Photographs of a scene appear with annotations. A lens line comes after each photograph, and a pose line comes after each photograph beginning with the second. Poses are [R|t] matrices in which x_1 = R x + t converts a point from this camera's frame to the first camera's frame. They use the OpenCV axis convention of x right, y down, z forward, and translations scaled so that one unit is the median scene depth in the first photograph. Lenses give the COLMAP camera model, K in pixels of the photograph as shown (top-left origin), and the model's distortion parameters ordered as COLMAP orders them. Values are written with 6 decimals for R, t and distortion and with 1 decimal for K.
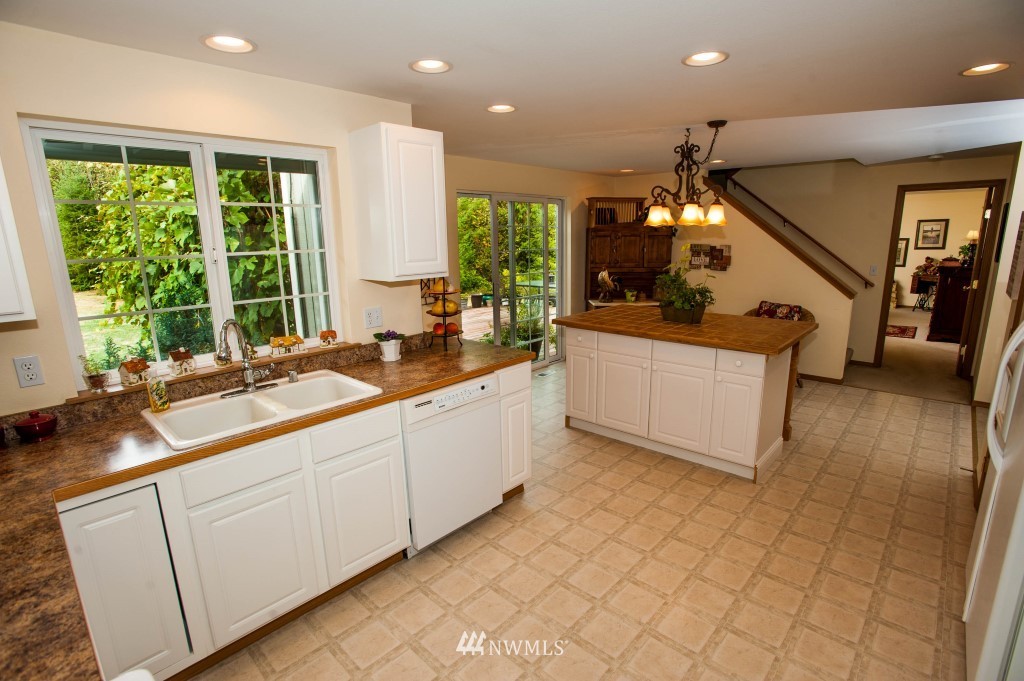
lens RADIAL K [[493.3, 0, 512.0], [0, 493.3, 340.5], [0, 0, 1]] dist [-0.062306, 0.025001]
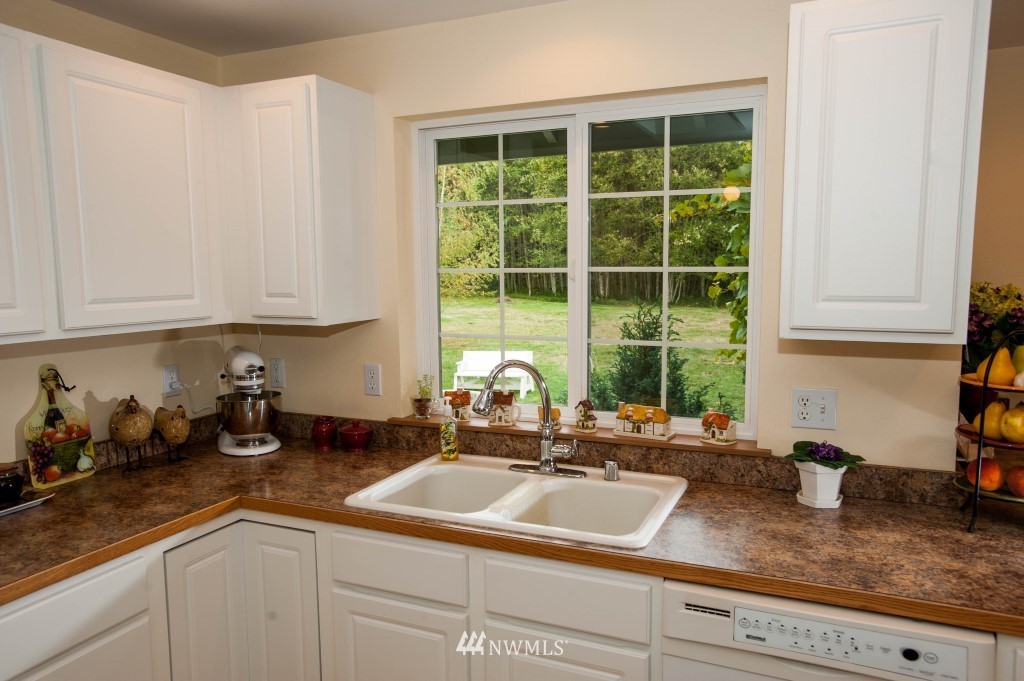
lens RADIAL K [[724.8, 0, 512.0], [0, 724.8, 340.5], [0, 0, 1]] dist [0.006115, 0.003709]
pose [[0.329667, 0.109068, -0.937776, 0.354995], [-0.197752, 0.979247, 0.044373, -0.105430], [0.923154, 0.170819, 0.344393, 0.571897]]
